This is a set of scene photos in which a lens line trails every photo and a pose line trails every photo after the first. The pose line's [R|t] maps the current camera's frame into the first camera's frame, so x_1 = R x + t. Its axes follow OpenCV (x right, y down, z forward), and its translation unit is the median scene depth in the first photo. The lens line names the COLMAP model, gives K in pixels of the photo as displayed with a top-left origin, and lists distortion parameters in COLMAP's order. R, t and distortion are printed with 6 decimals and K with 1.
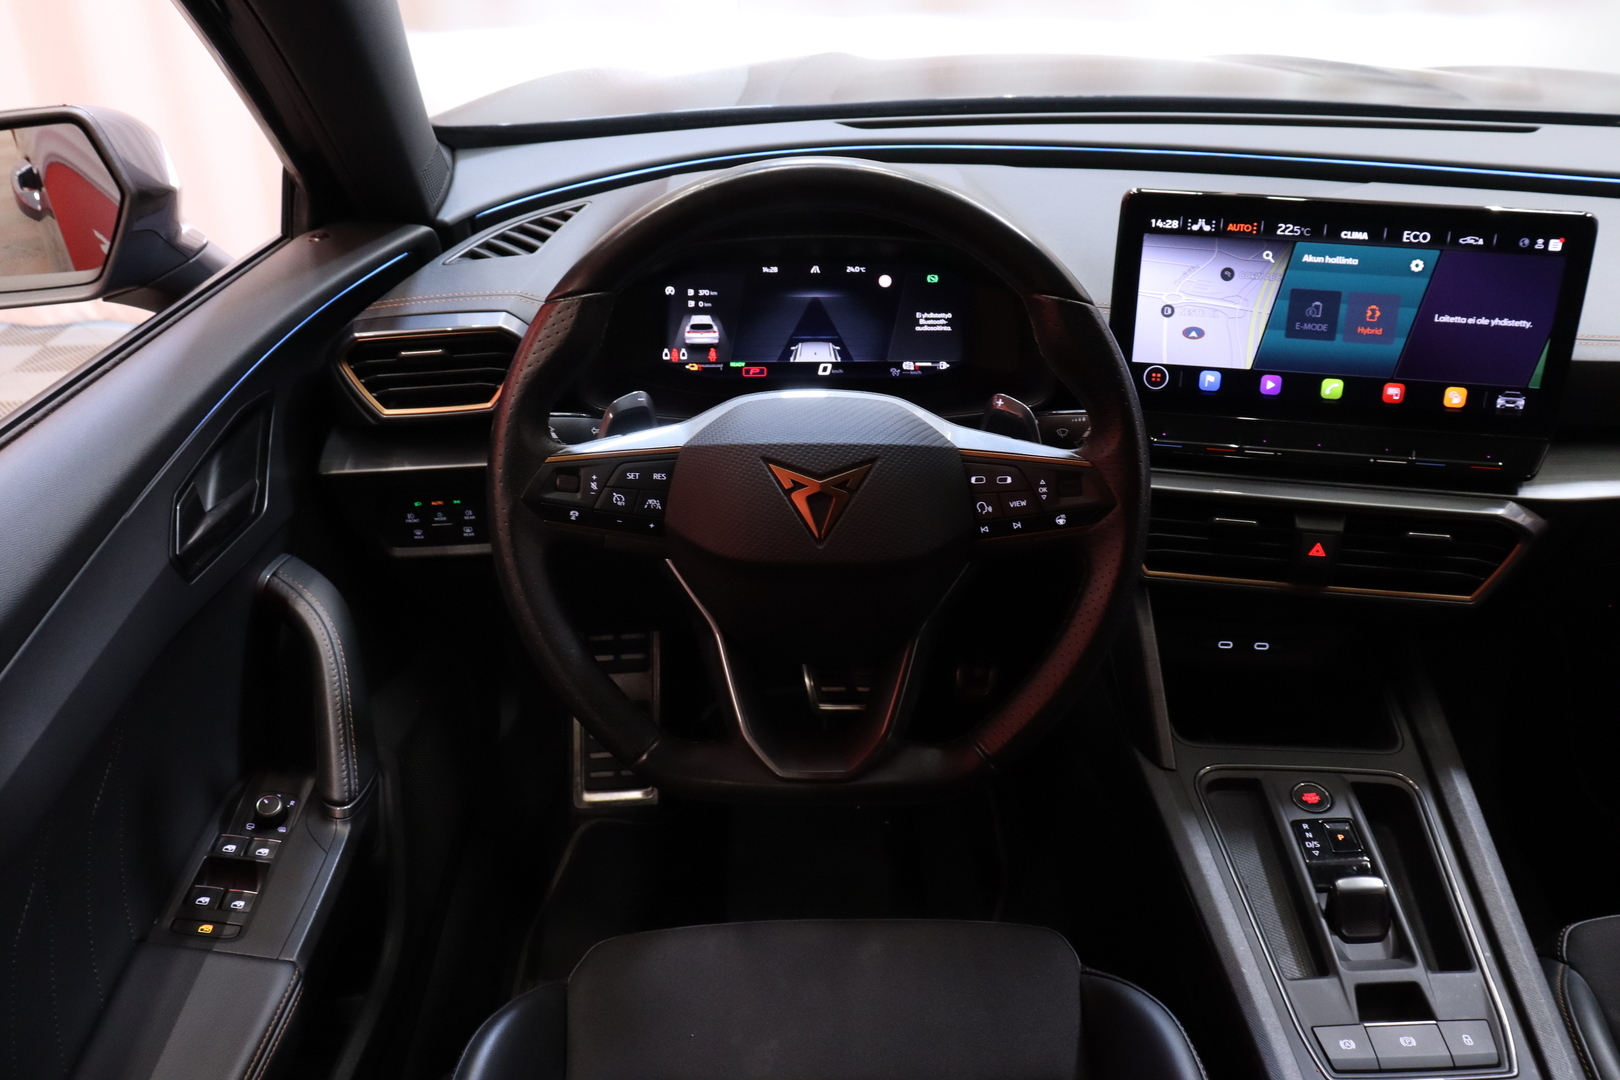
lens RADIAL K [[1308.6, 0, 804.2], [0, 1308.6, 526.9], [0, 0, 1]] dist [-0.185448, 0.163049]
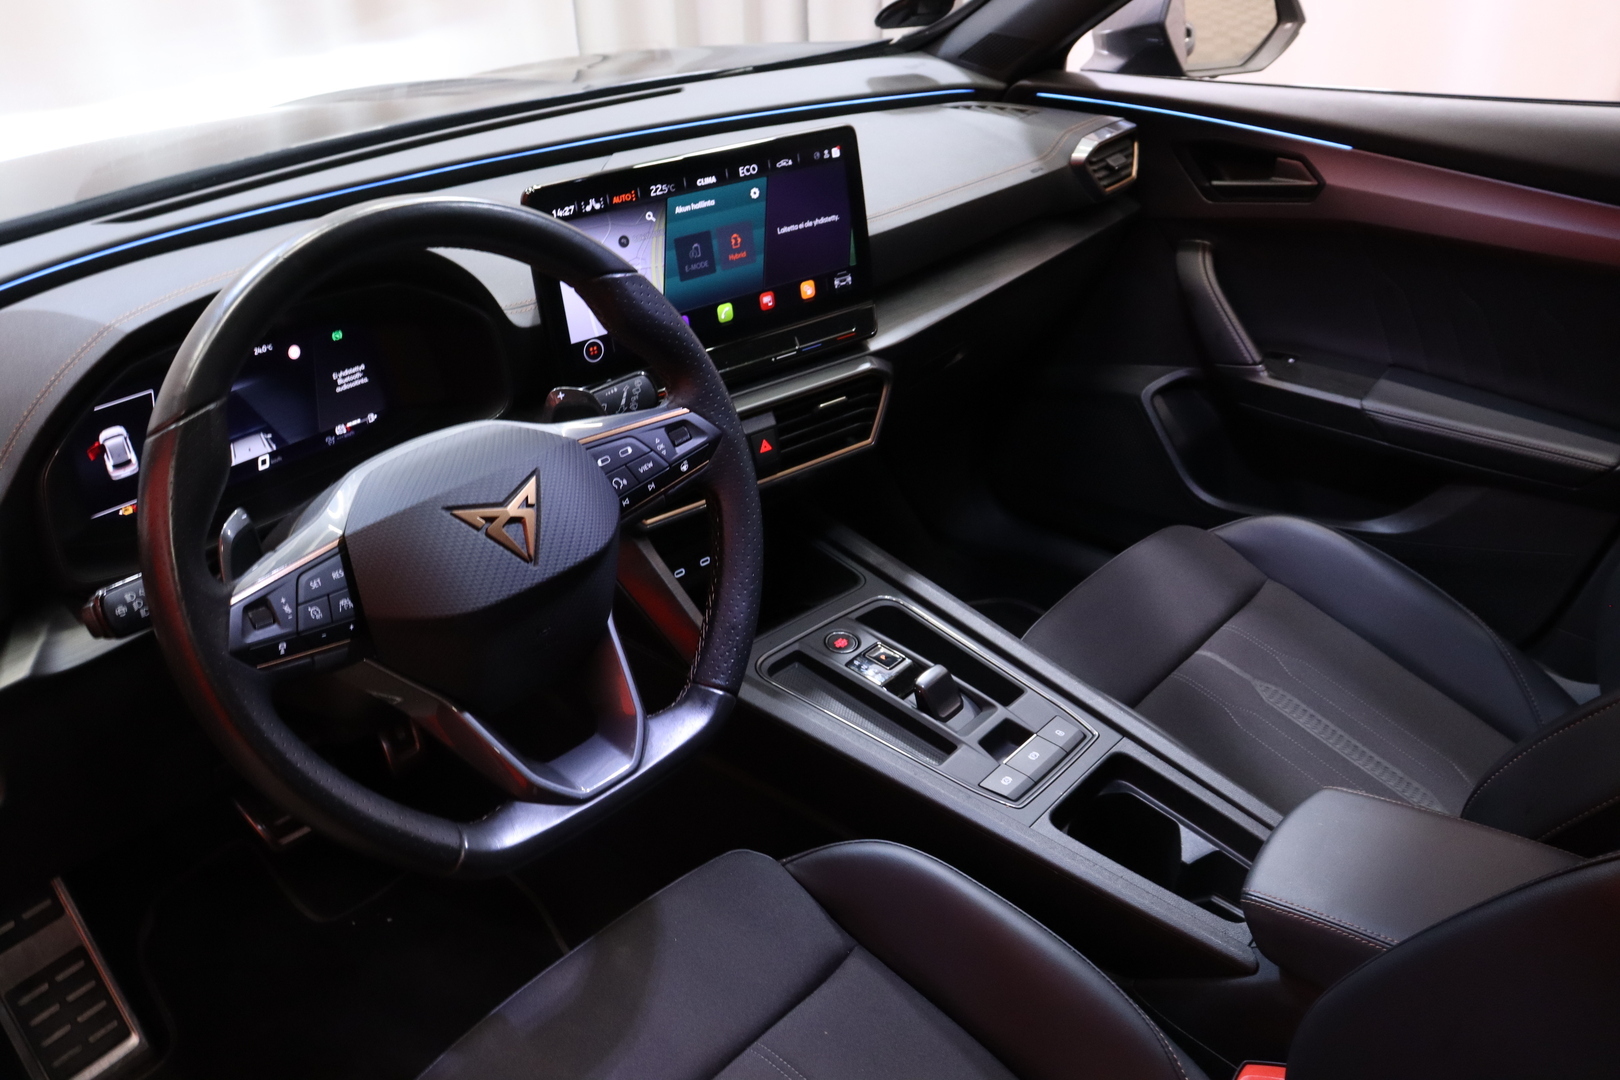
lens RADIAL K [[1308.6, 0, 804.2], [0, 1308.6, 526.9], [0, 0, 1]] dist [-0.185448, 0.163049]
pose [[0.668086, -0.363860, 0.649051, -0.388562], [0.388948, 0.914395, 0.112257, -0.035723], [-0.634335, 0.177450, 0.752417, 0.095223]]
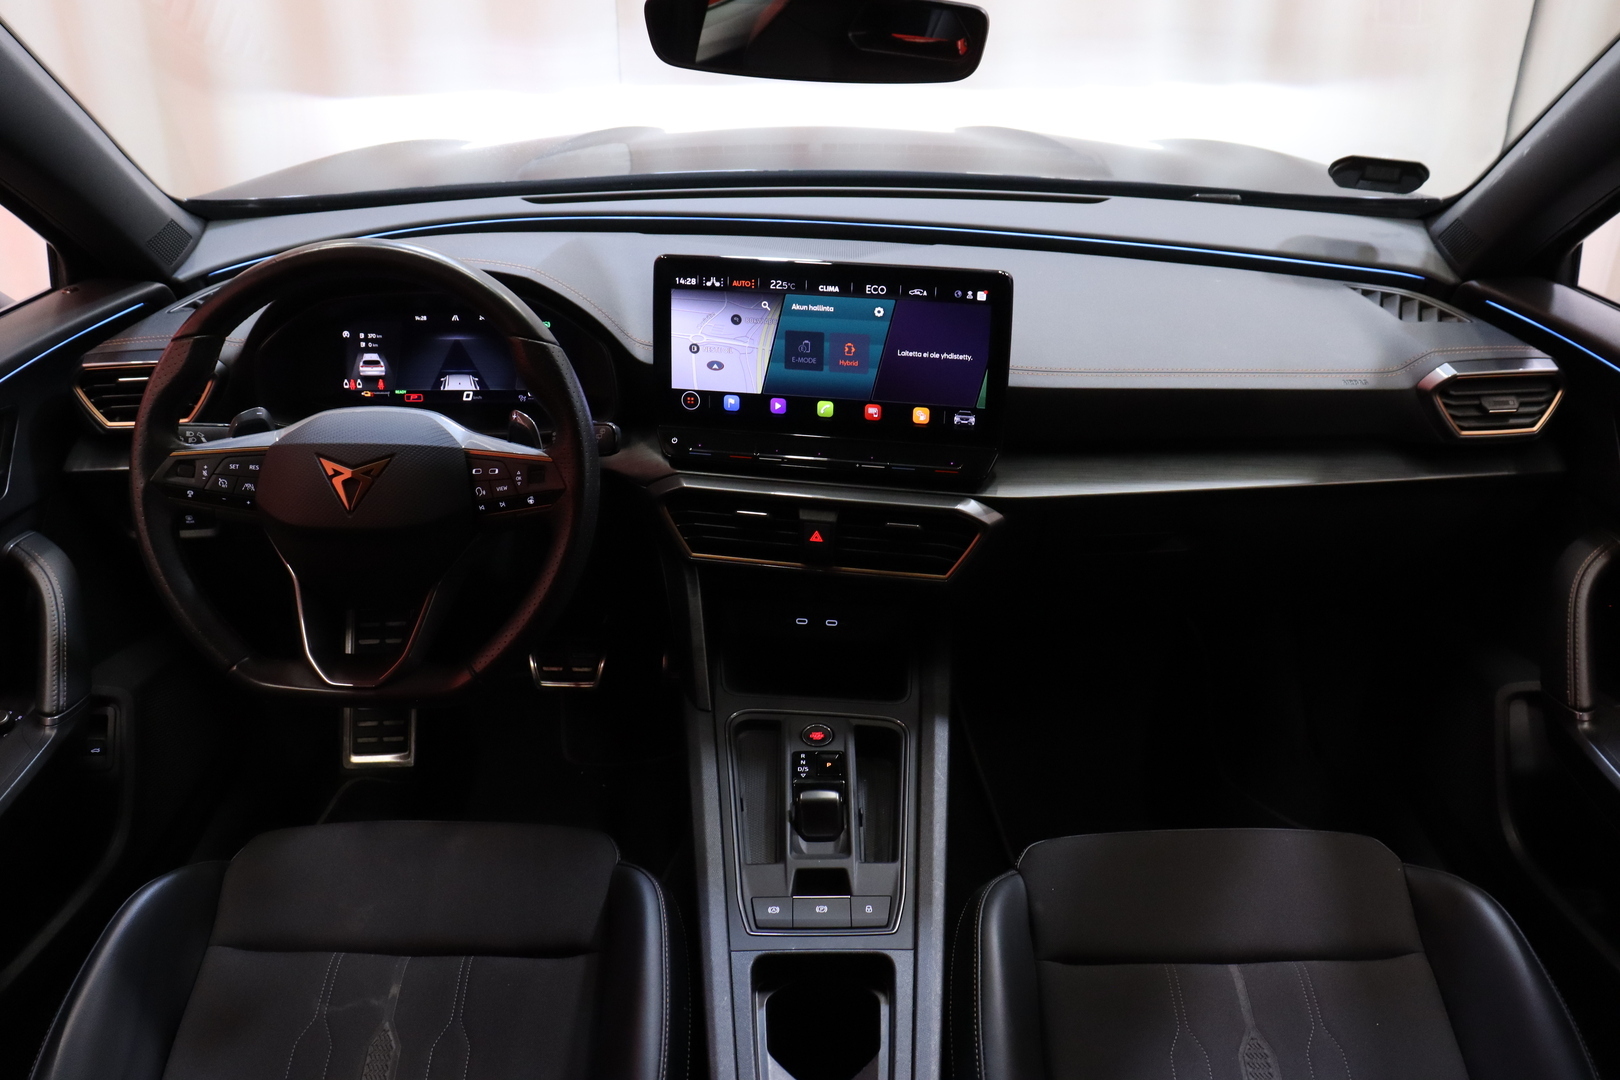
lens RADIAL K [[1308.6, 0, 804.2], [0, 1308.6, 526.9], [0, 0, 1]] dist [-0.185448, 0.163049]
pose [[0.999898, 0.010644, 0.009523, 0.391295], [-0.010310, 0.999354, -0.034435, 0.055183], [-0.009883, 0.034333, 0.999362, -0.303917]]
